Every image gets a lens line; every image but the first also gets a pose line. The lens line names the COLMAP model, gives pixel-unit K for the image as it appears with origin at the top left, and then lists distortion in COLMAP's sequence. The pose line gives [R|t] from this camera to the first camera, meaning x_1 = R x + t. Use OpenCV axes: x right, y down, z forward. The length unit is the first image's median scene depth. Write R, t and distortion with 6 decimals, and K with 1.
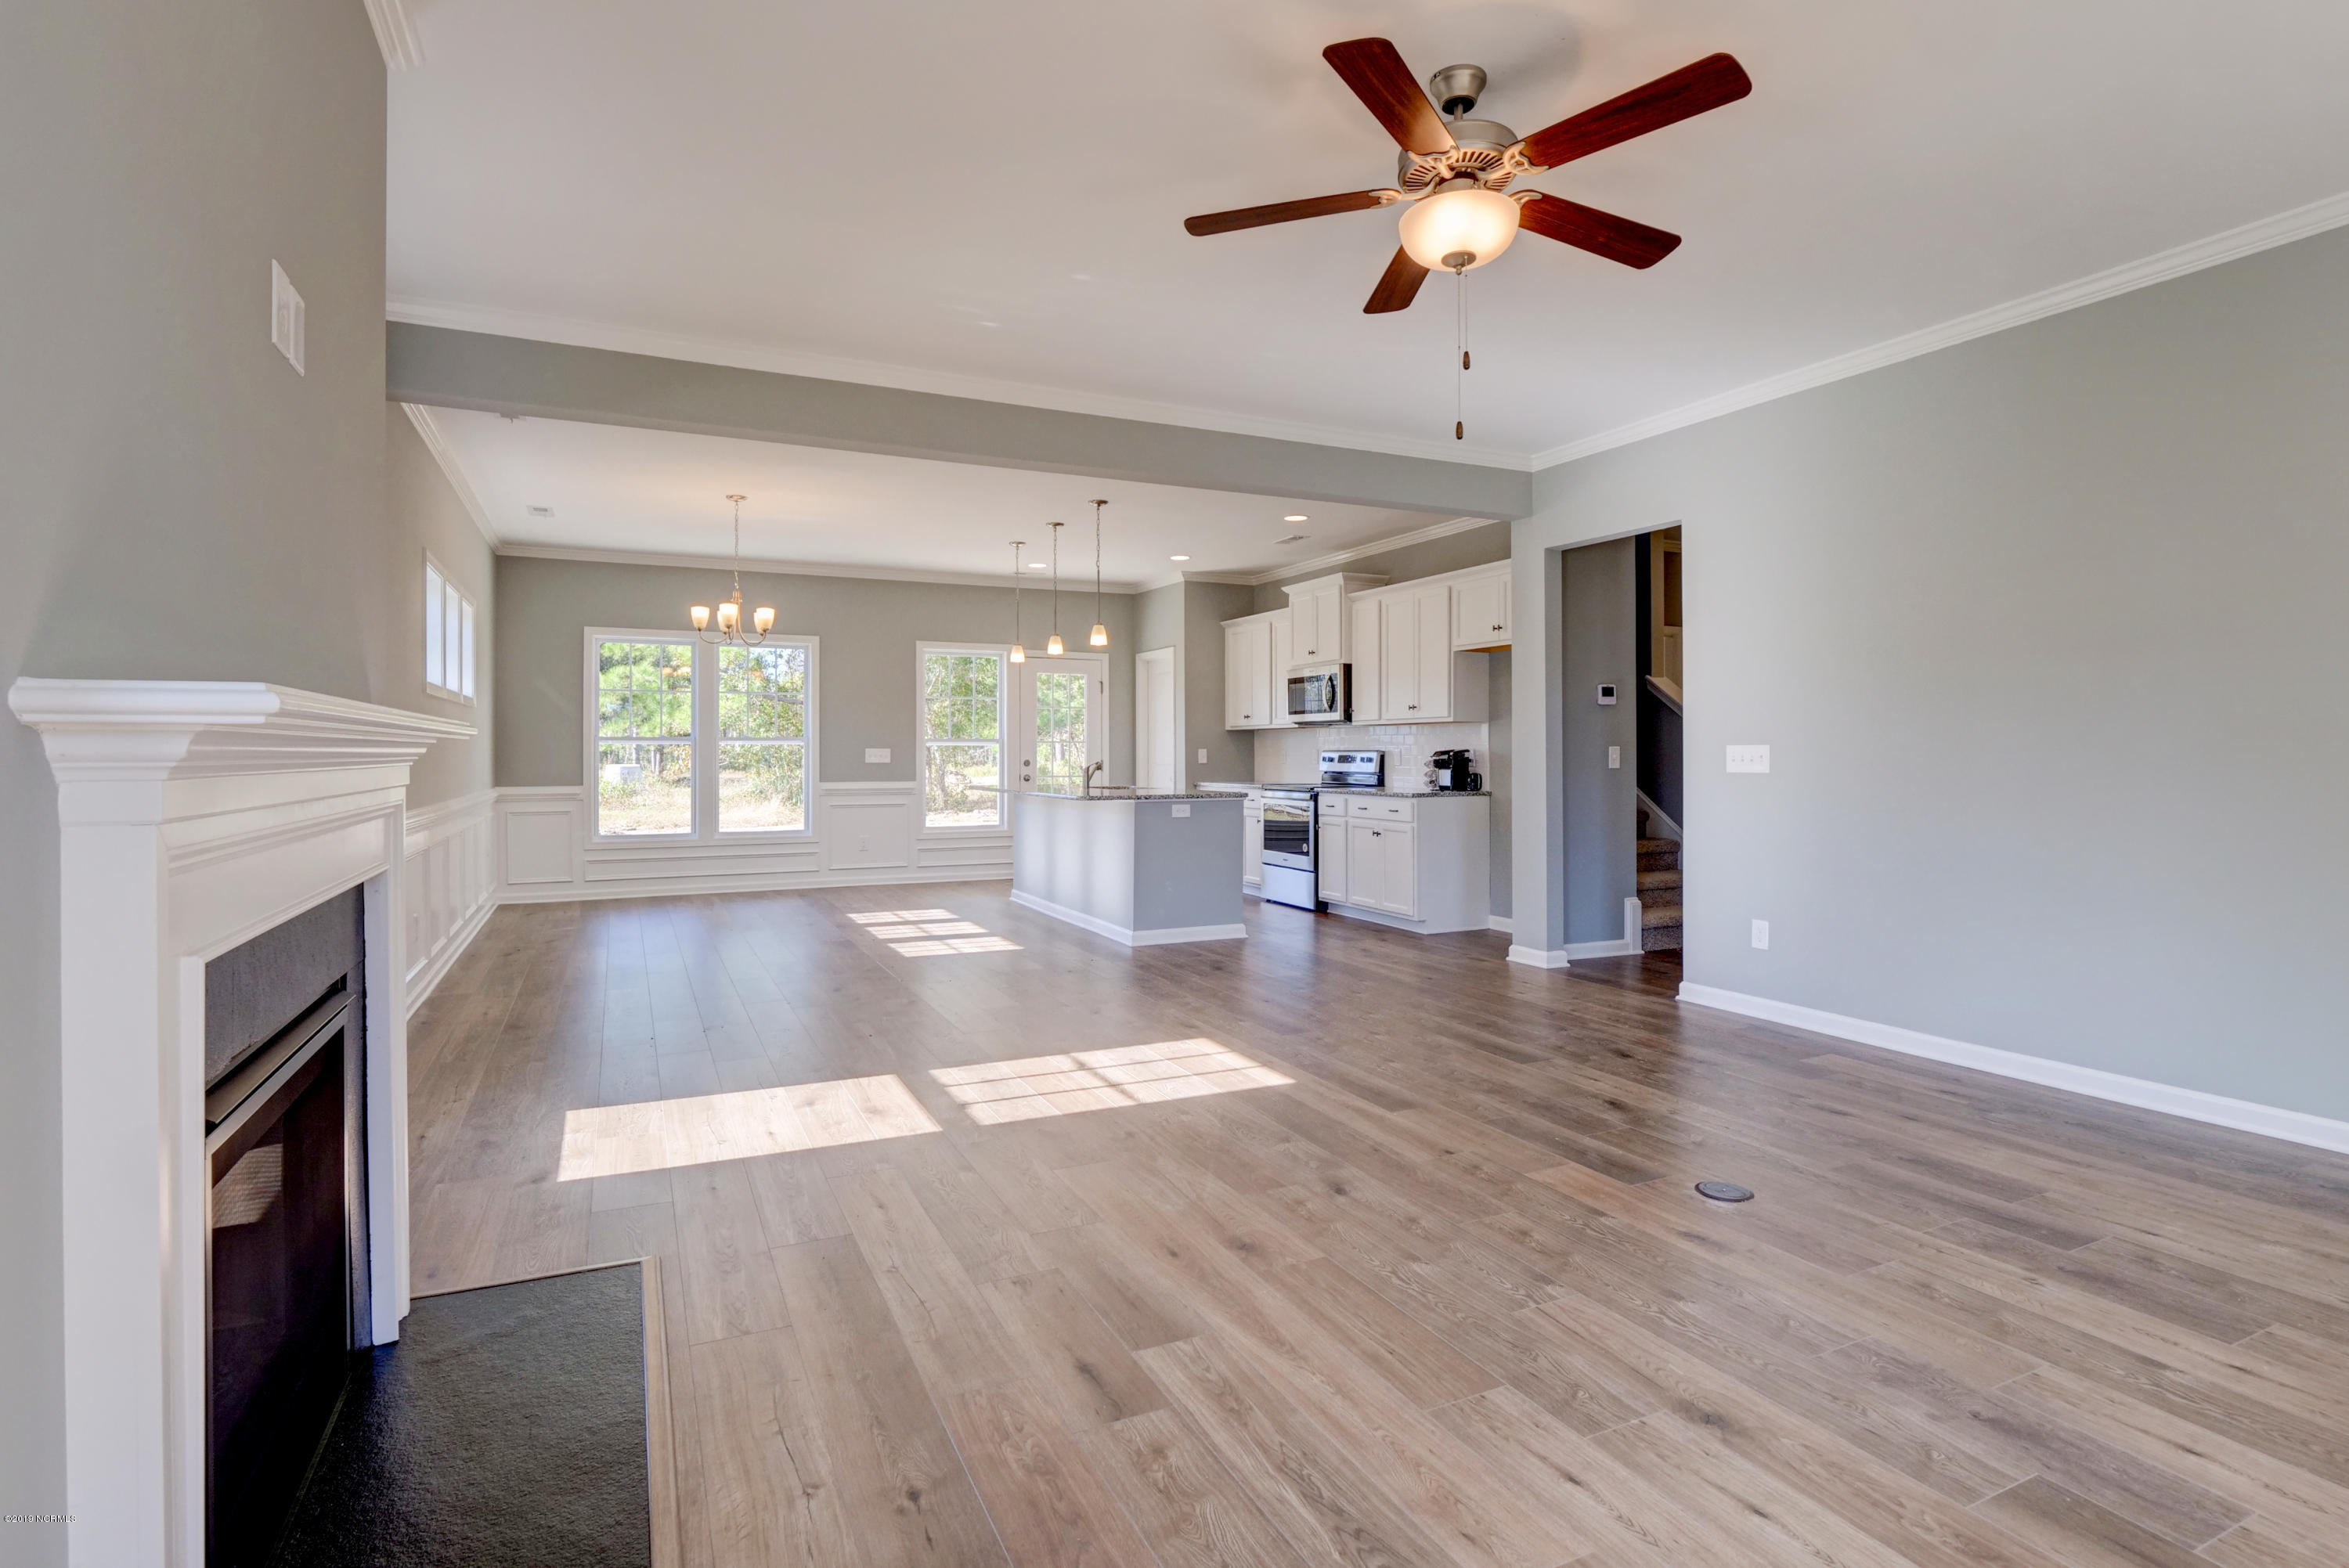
lens RADIAL K [[1134.5, 0, 1156.2], [0, 1134.5, 766.9], [0, 0, 1]] dist [-0.010442, -0.000662]
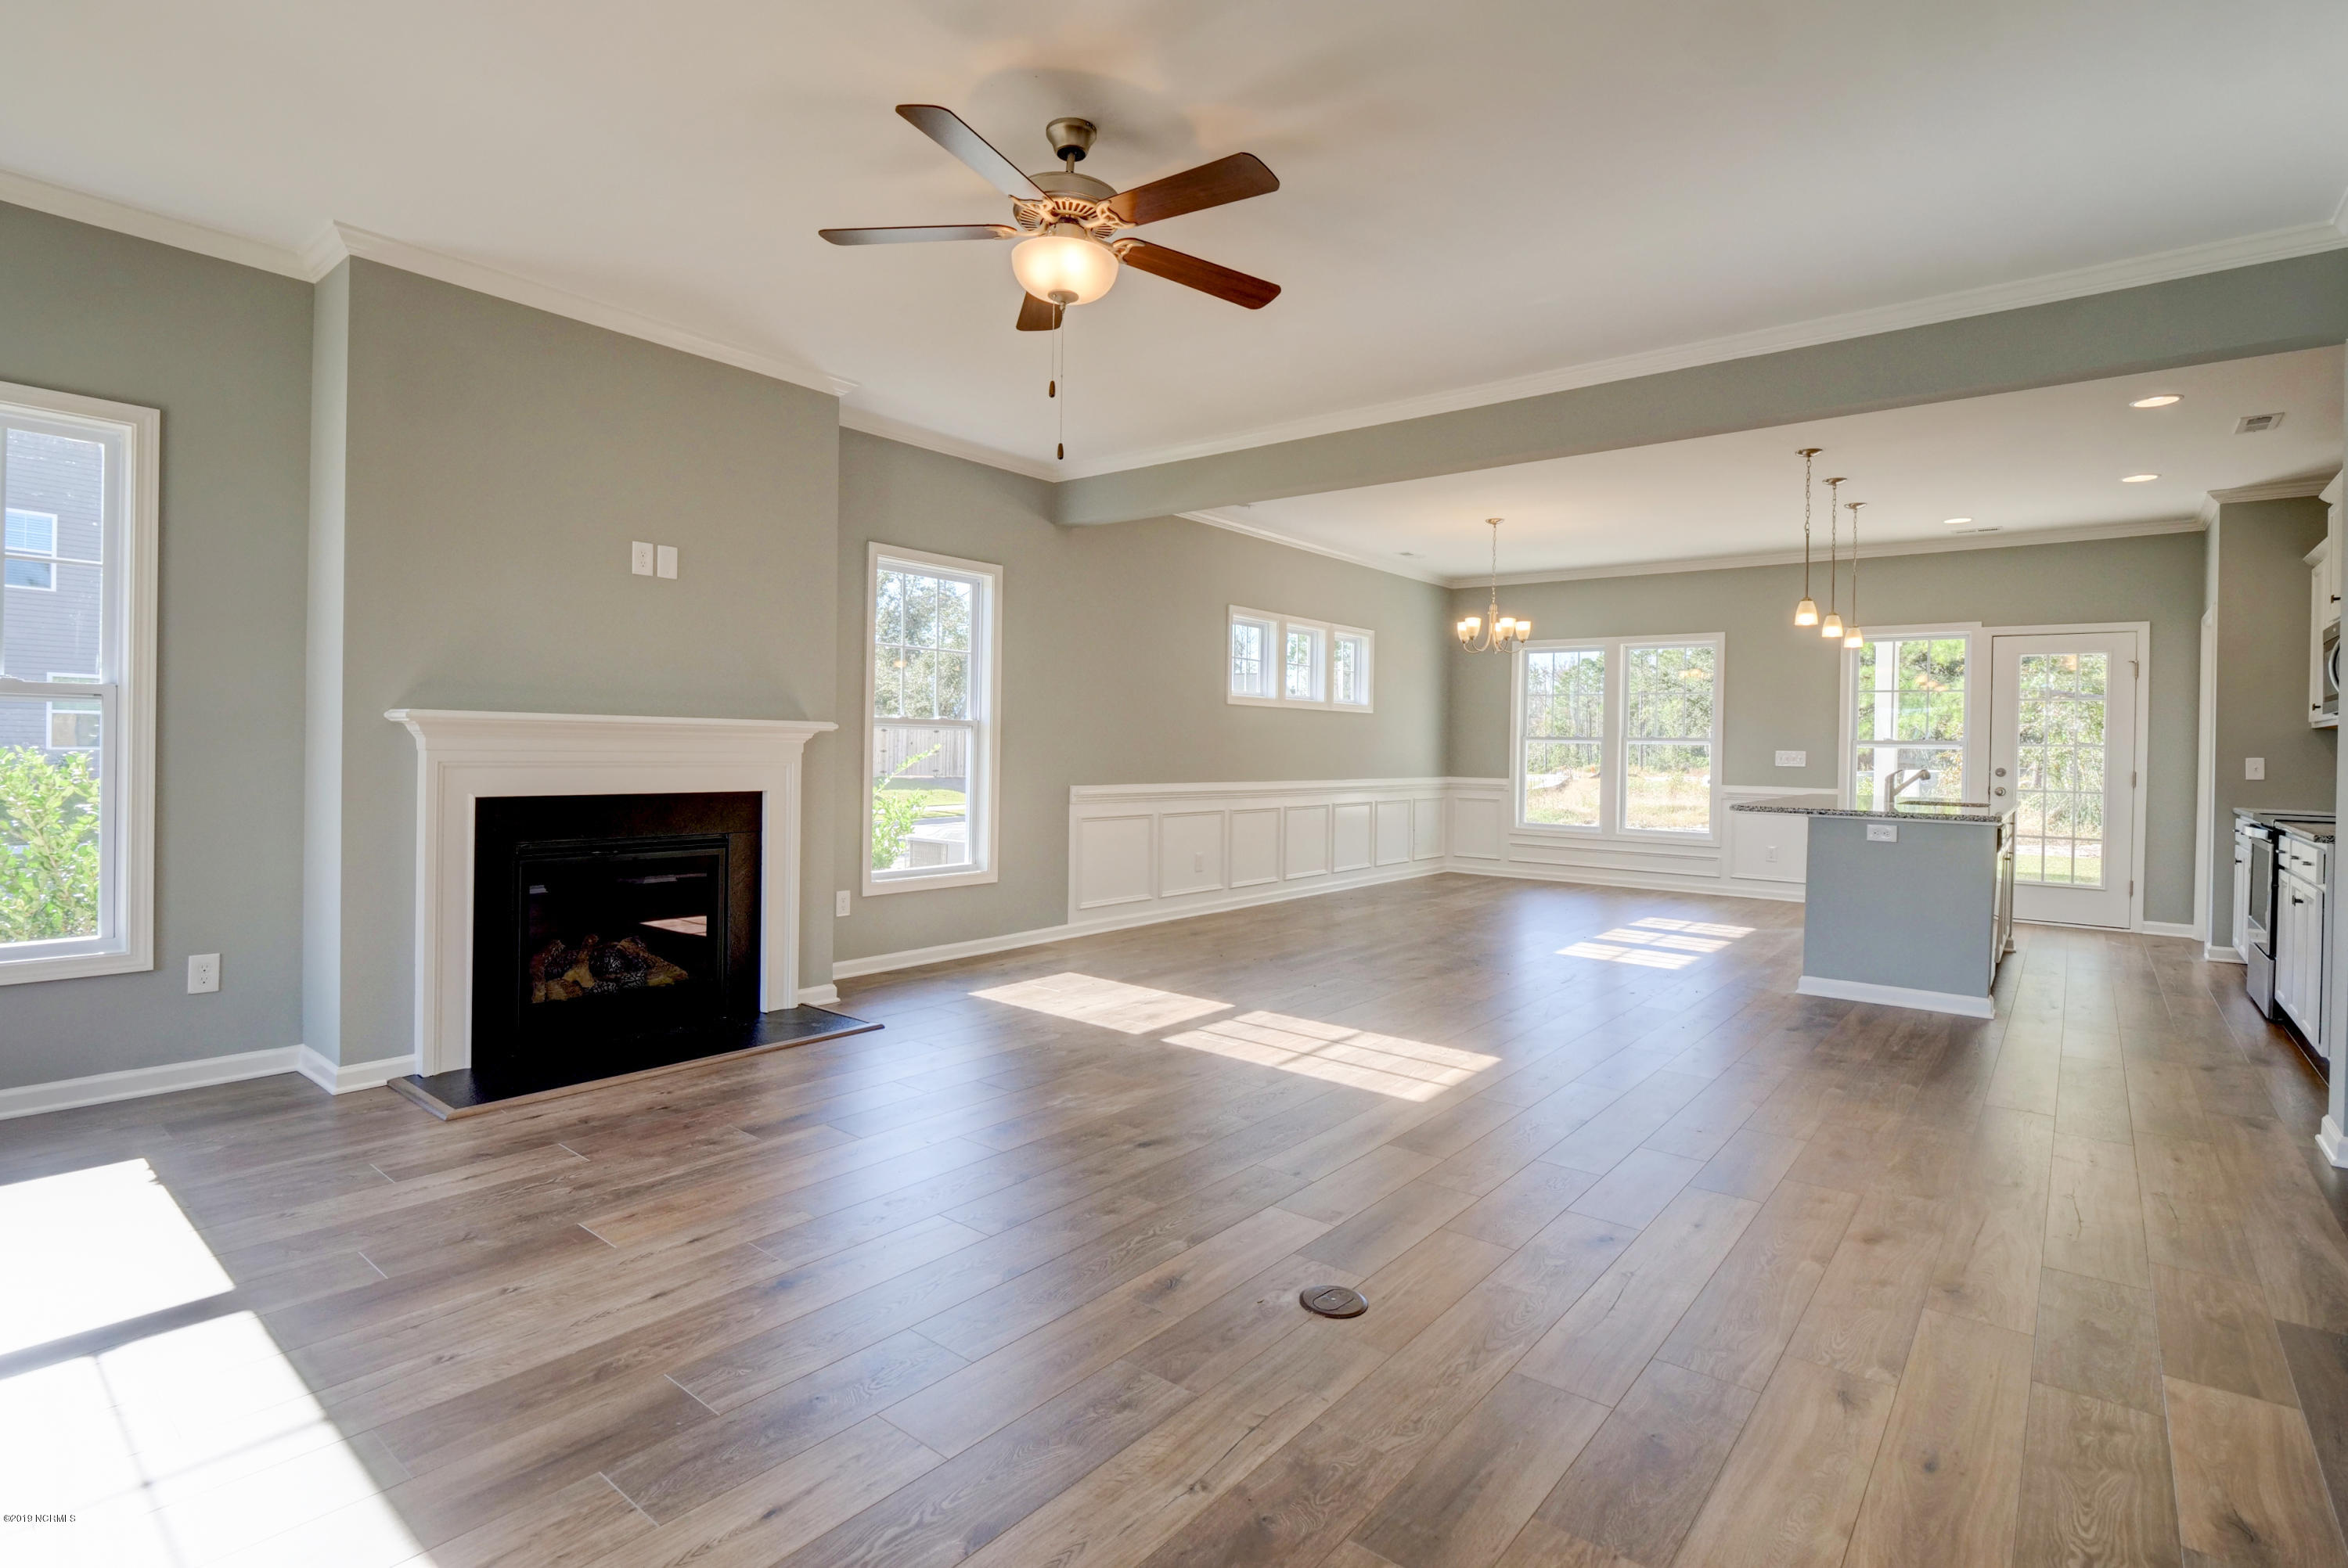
lens RADIAL K [[1134.0, 0, 1185.0], [0, 1134.0, 766.5], [0, 0, 1]] dist [-0.010442, -0.000662]
pose [[0.440910, 0.025589, -0.897186, 0.919086], [-0.028807, 0.999482, 0.014349, -0.006338], [0.897089, 0.019518, 0.441419, 0.435105]]
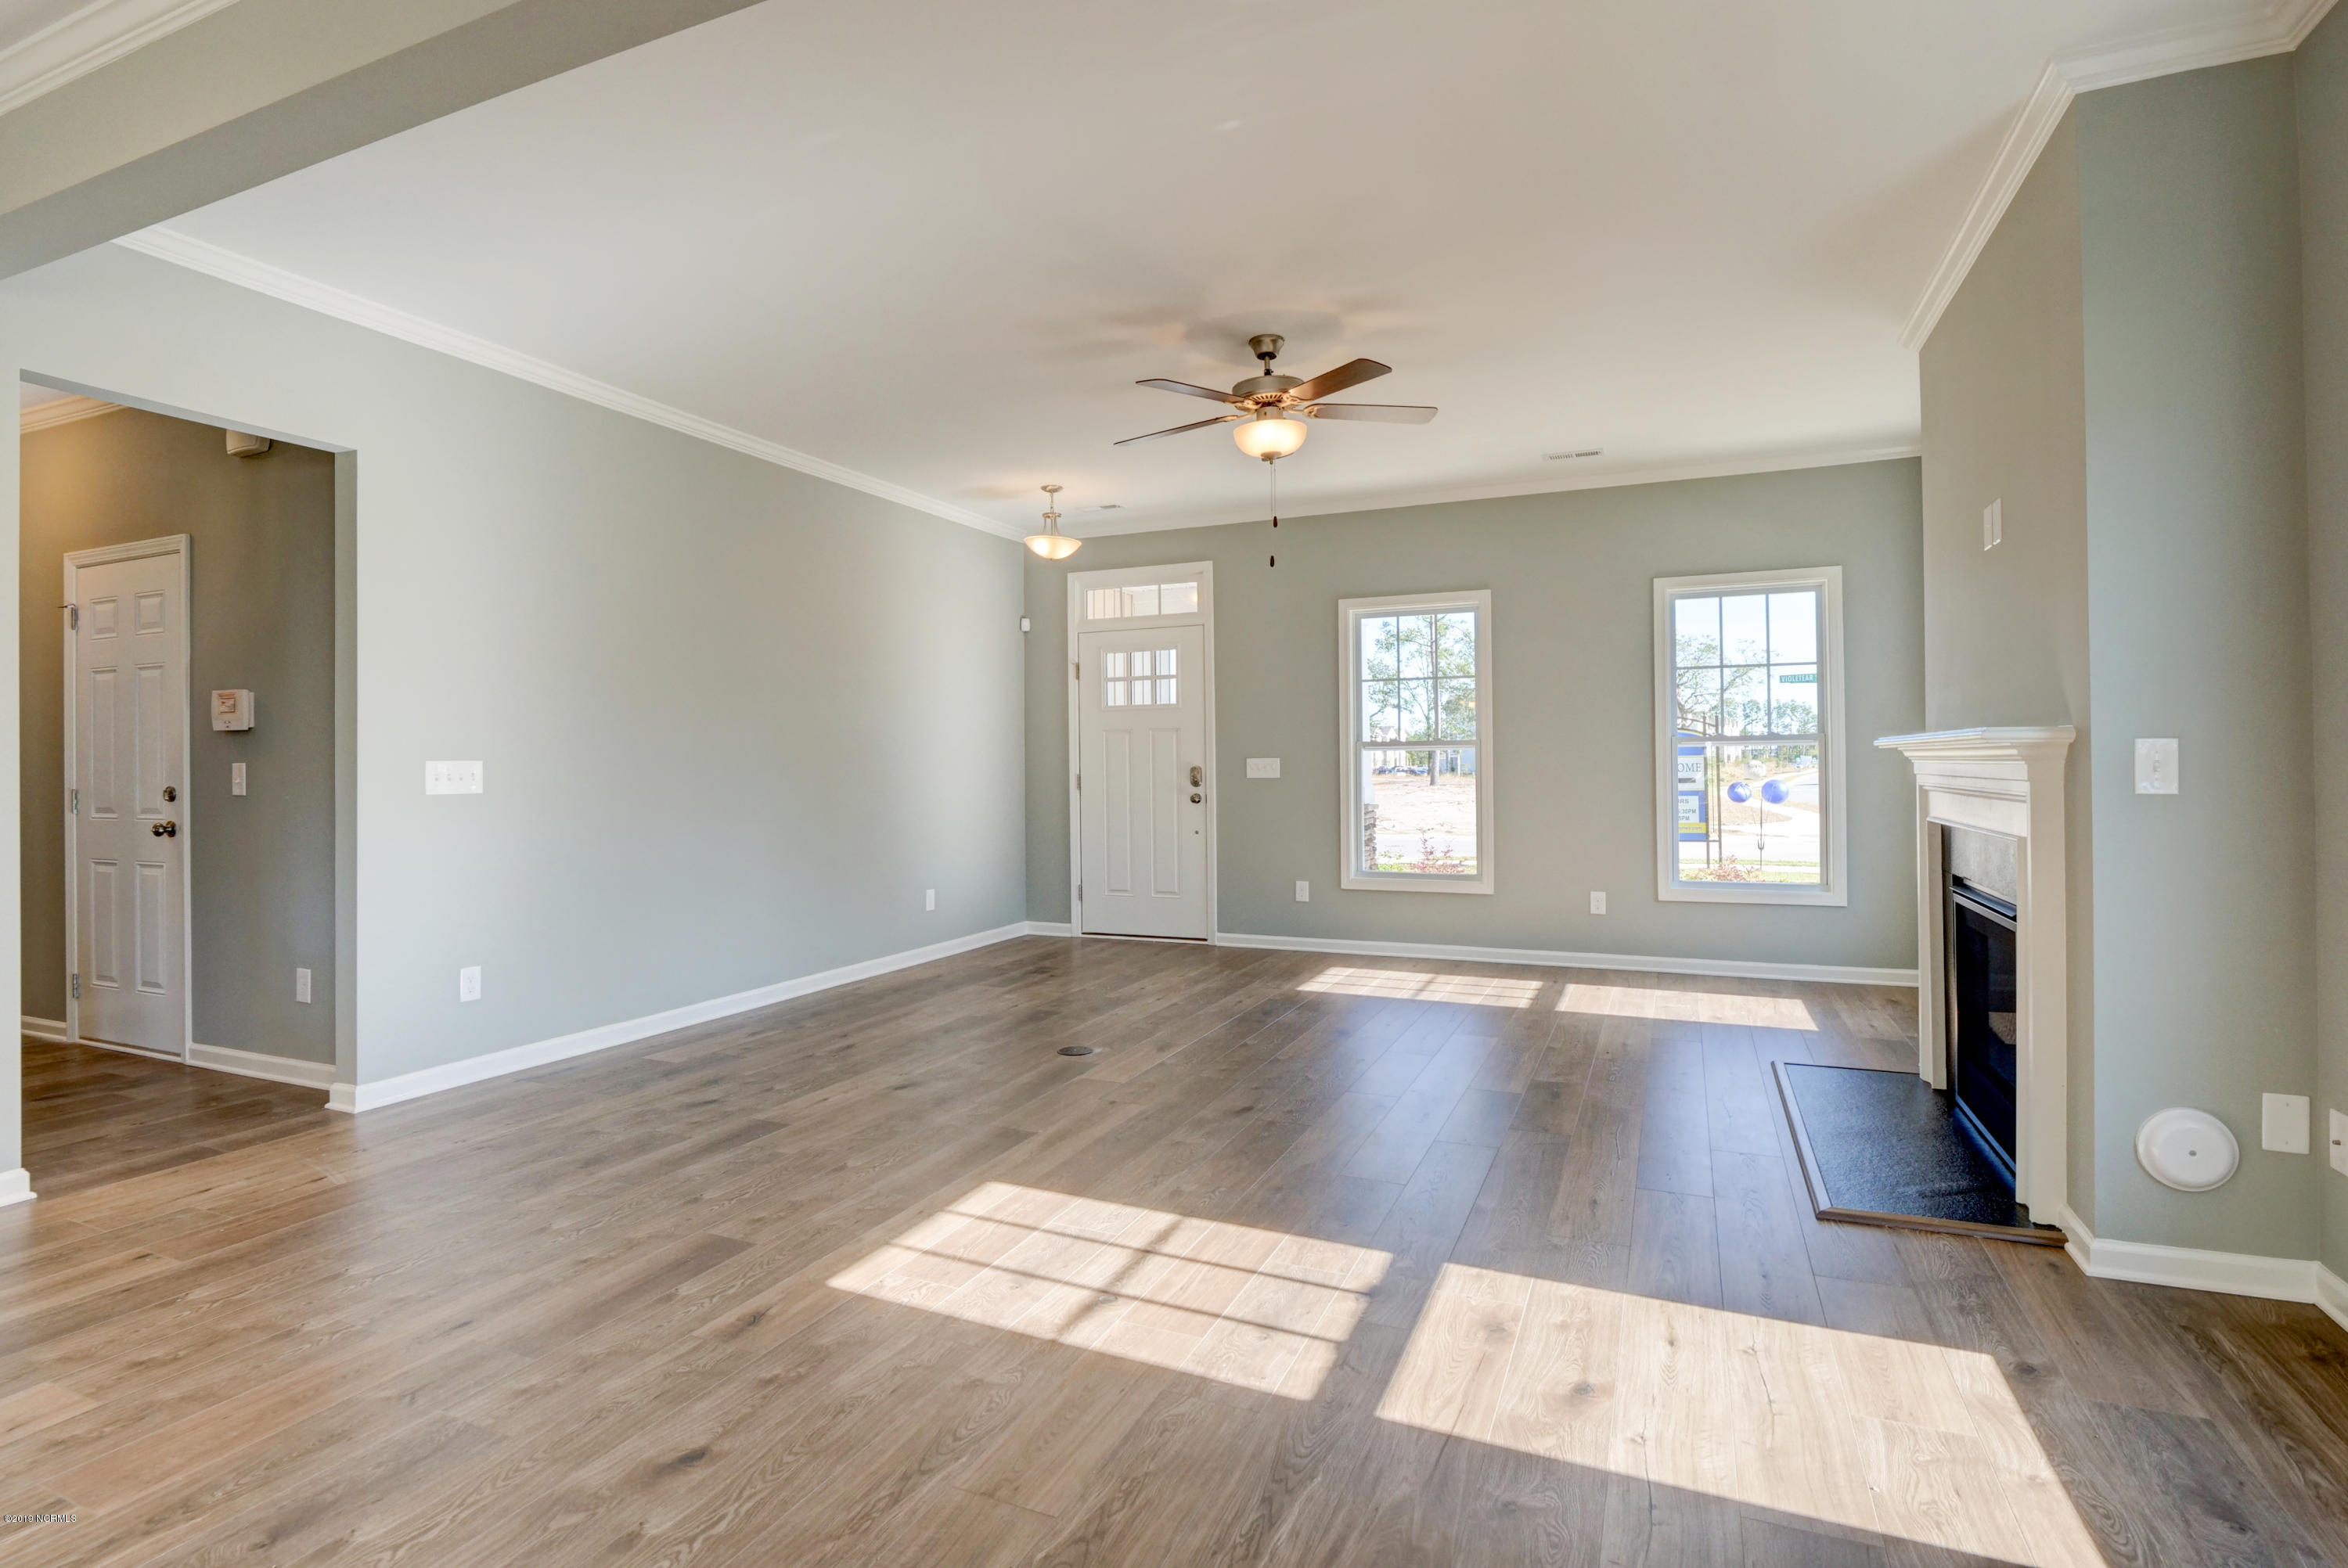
lens RADIAL K [[1134.0, 0, 1178.1], [0, 1134.0, 768.0], [0, 0, 1]] dist [-0.010442, -0.000662]
pose [[-0.656430, 0.003054, 0.754381, -0.593077], [0.018084, 0.999768, 0.011688, -0.018462], [-0.754170, 0.021315, -0.656333, 1.501160]]
